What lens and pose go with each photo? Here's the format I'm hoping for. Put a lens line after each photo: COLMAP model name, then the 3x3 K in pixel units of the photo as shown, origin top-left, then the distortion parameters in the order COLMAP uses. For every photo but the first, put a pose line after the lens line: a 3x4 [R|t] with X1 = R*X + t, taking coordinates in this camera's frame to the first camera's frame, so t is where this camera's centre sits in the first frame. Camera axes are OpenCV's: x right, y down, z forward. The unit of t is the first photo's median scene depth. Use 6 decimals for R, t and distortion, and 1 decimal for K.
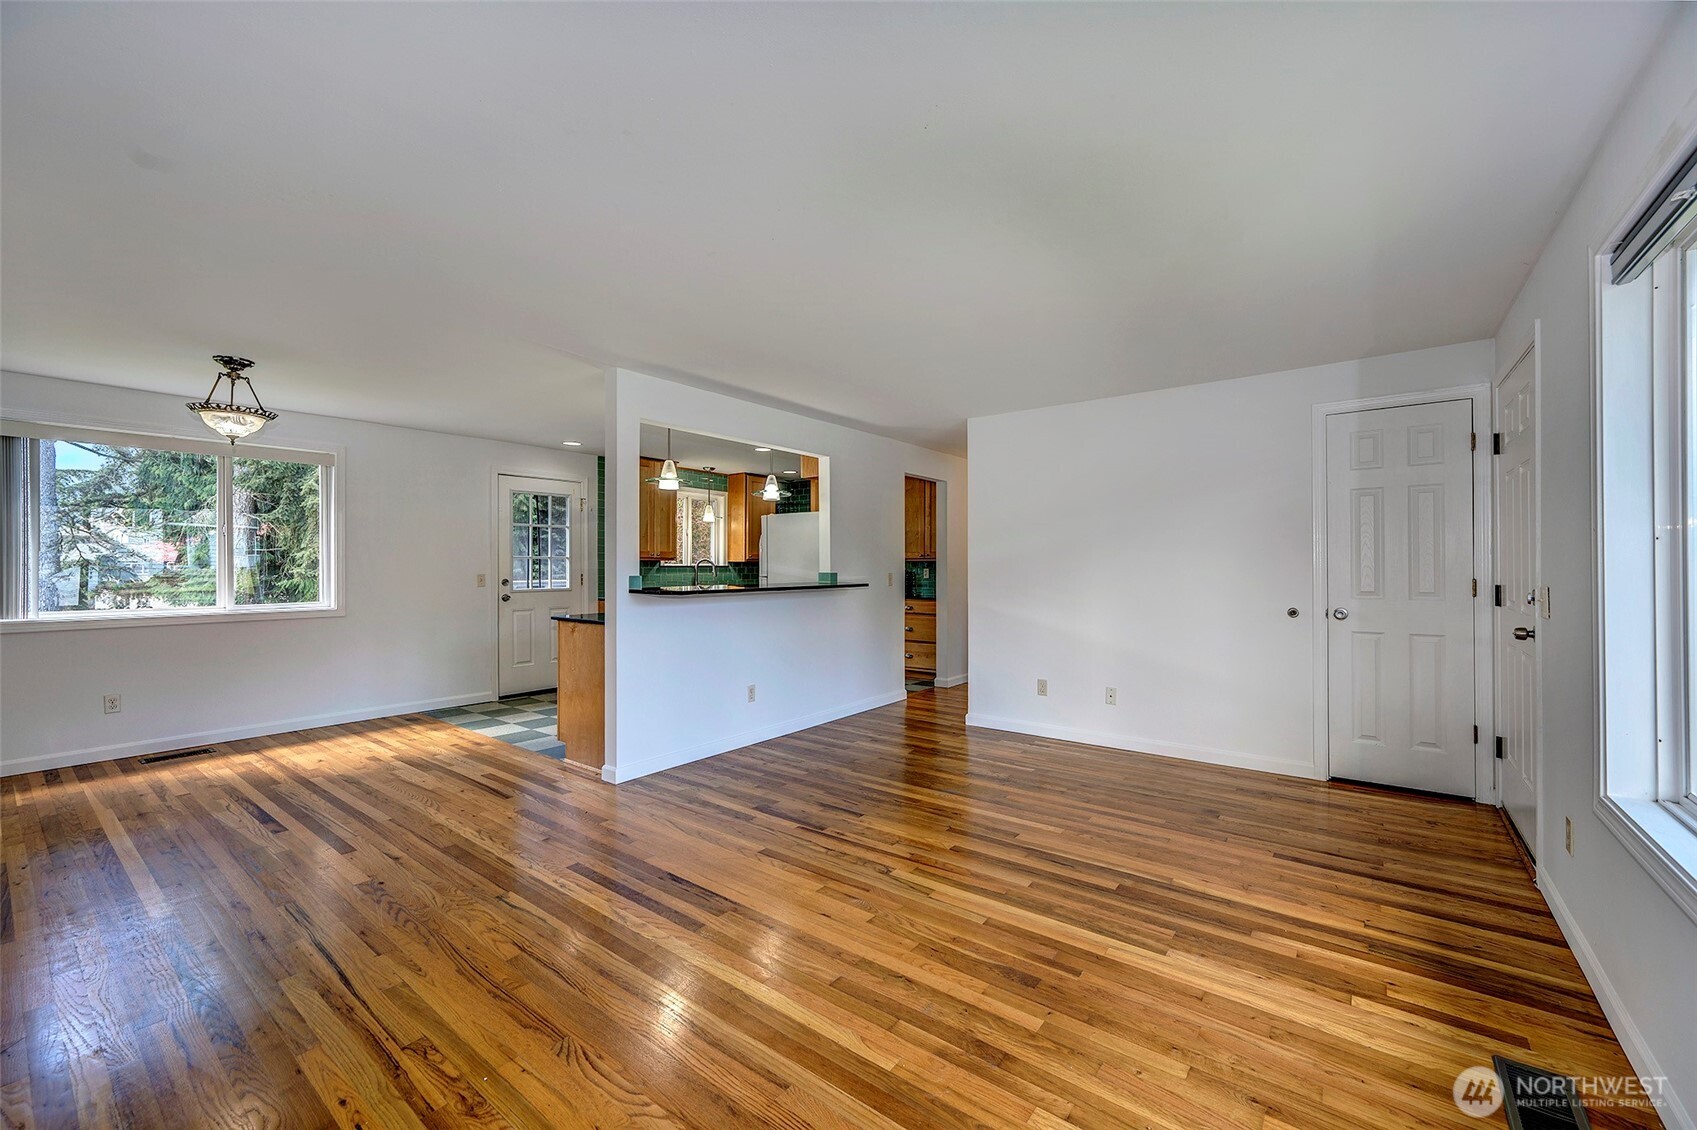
lens RADIAL K [[679.8, 0, 859.2], [0, 679.8, 564.8], [0, 0, 1]] dist [0.000717, -0.000533]
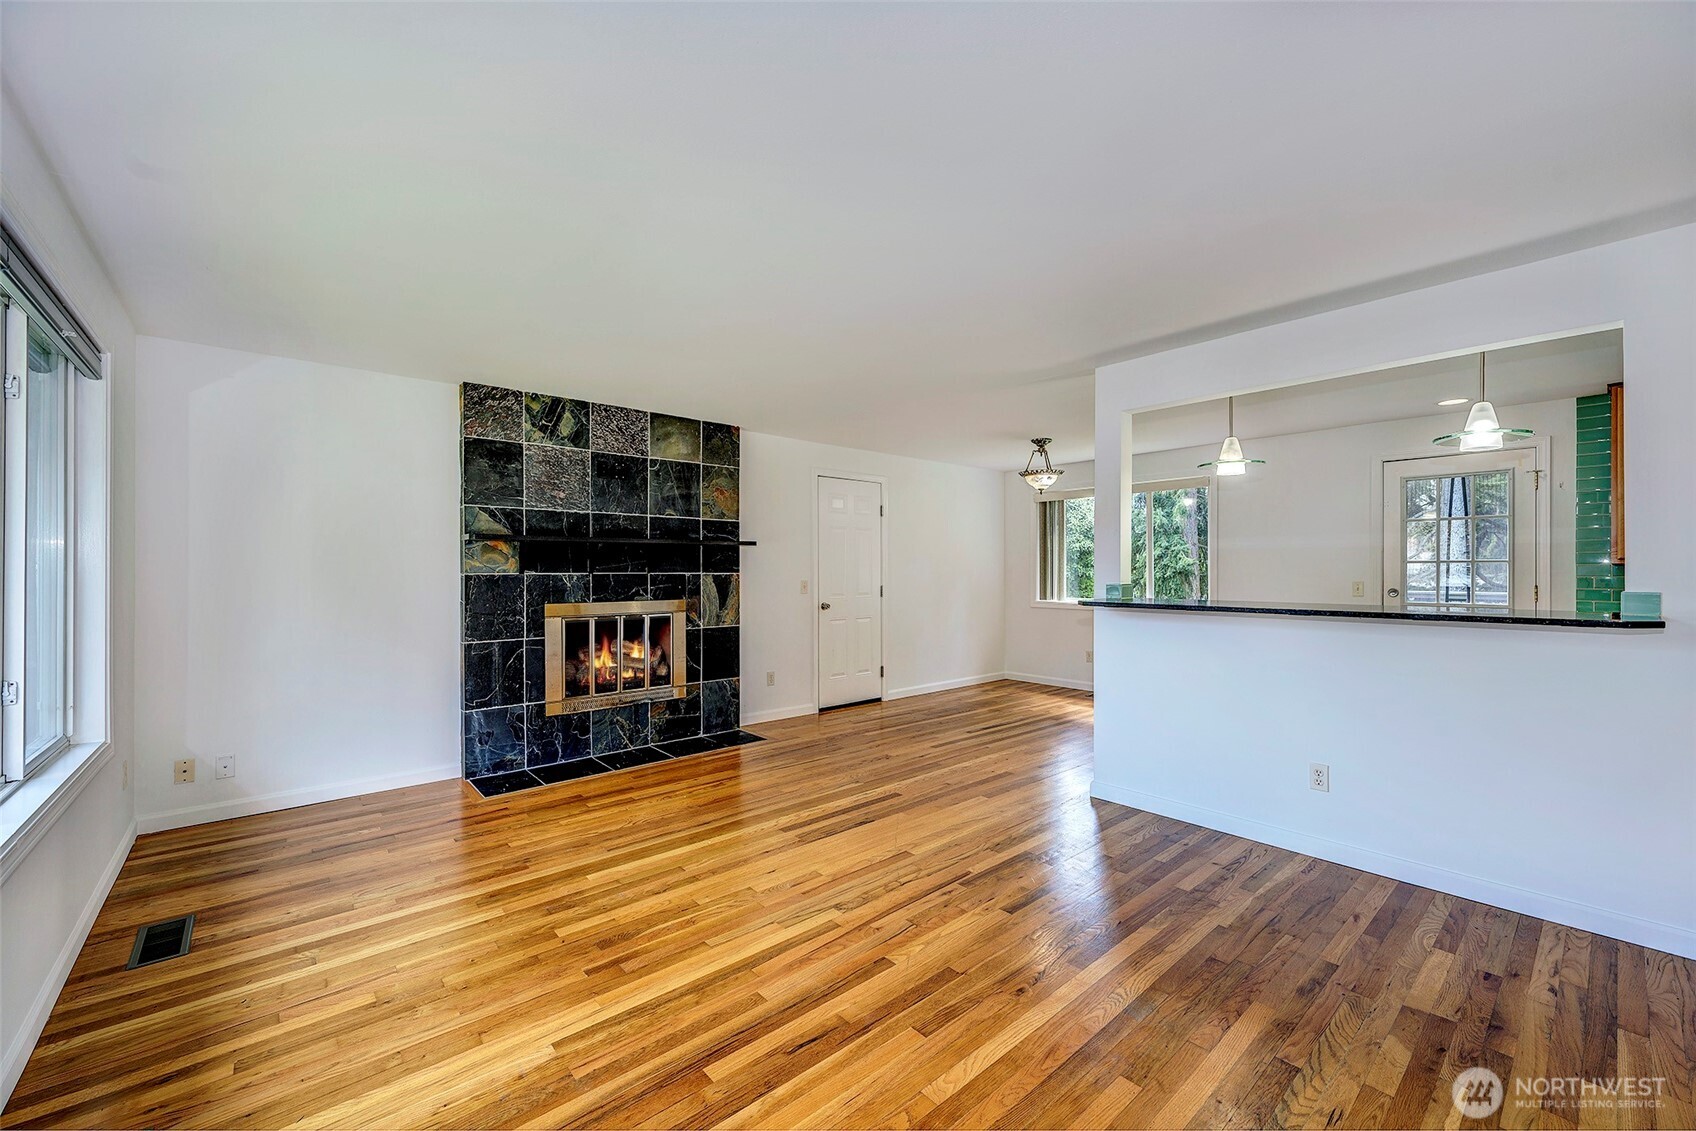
lens RADIAL K [[679.4, 0, 851.1], [0, 679.4, 570.0], [0, 0, 1]] dist [0.000717, -0.000533]
pose [[-0.213477, 0.001407, -0.976947, 0.839745], [0.001007, 0.999999, 0.001220, -0.005909], [0.976948, -0.000723, -0.213478, 1.089270]]
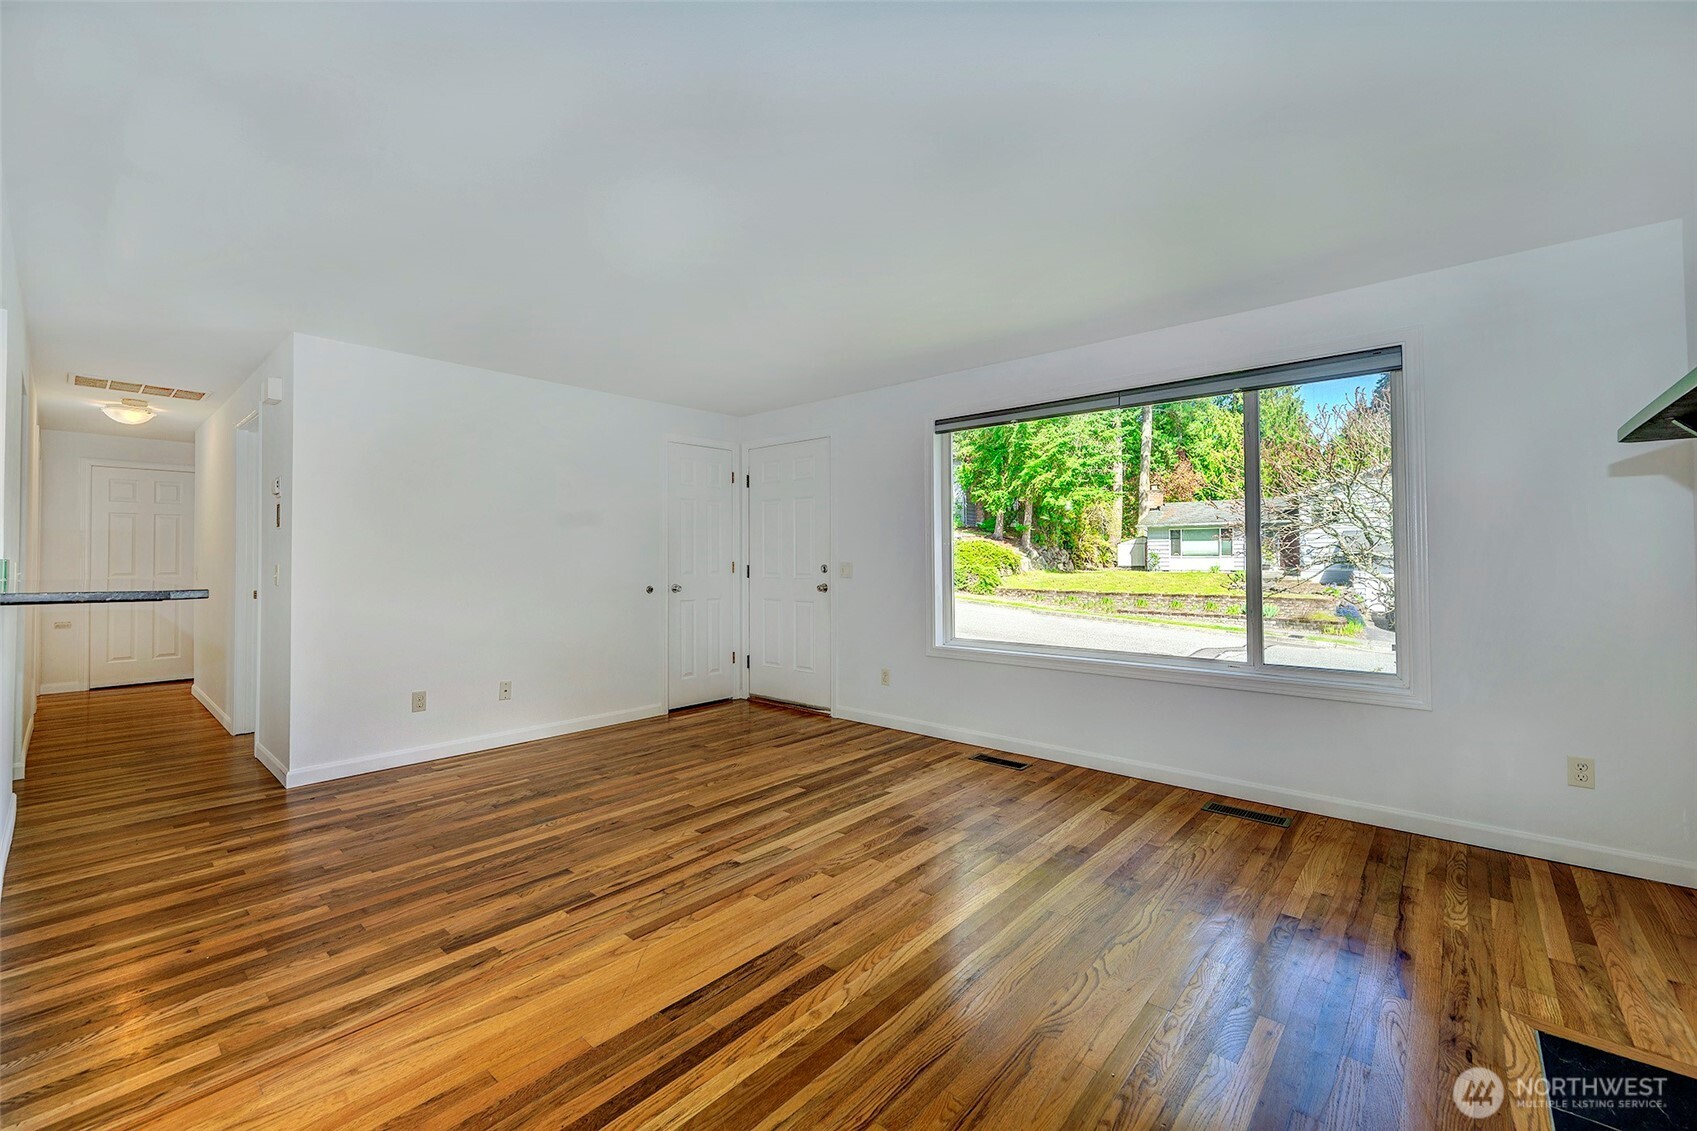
lens RADIAL K [[679.8, 0, 854.2], [0, 679.8, 558.0], [0, 0, 1]] dist [0.000717, -0.000533]
pose [[0.074825, 0.008131, 0.997164, -0.806991], [0.003657, 0.999958, -0.008428, 0.029403], [-0.997190, 0.004277, 0.074792, 0.684077]]
